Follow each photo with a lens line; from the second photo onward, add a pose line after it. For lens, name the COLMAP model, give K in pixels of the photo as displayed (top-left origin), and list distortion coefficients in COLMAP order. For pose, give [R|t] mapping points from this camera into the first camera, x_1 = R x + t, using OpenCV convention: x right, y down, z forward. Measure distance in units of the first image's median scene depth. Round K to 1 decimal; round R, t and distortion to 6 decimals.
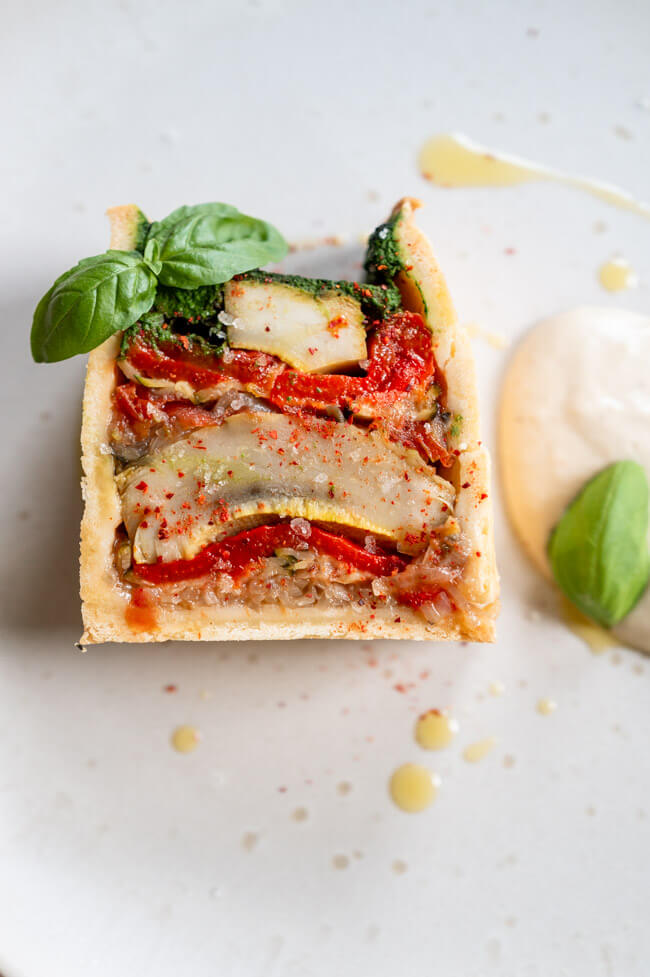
lens RADIAL K [[1213.5, 0, 329.7], [0, 1213.5, 480.6], [0, 0, 1]] dist [-0.050176, 0.000000]
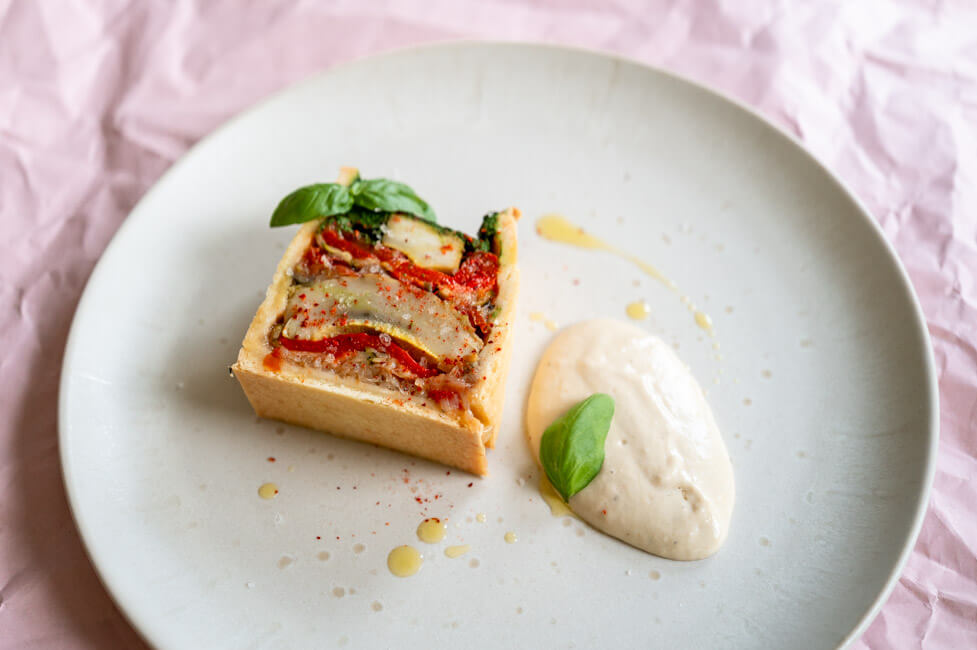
lens RADIAL K [[1213.5, 0, 479.8], [0, 1213.5, 330.5], [0, 0, 1]] dist [-0.050176, 0.000000]
pose [[0.955507, 0.257124, -0.144548, 0.322456], [-0.294600, 0.856376, -0.424064, 0.667281], [0.014750, 0.447780, 0.894022, -0.440314]]
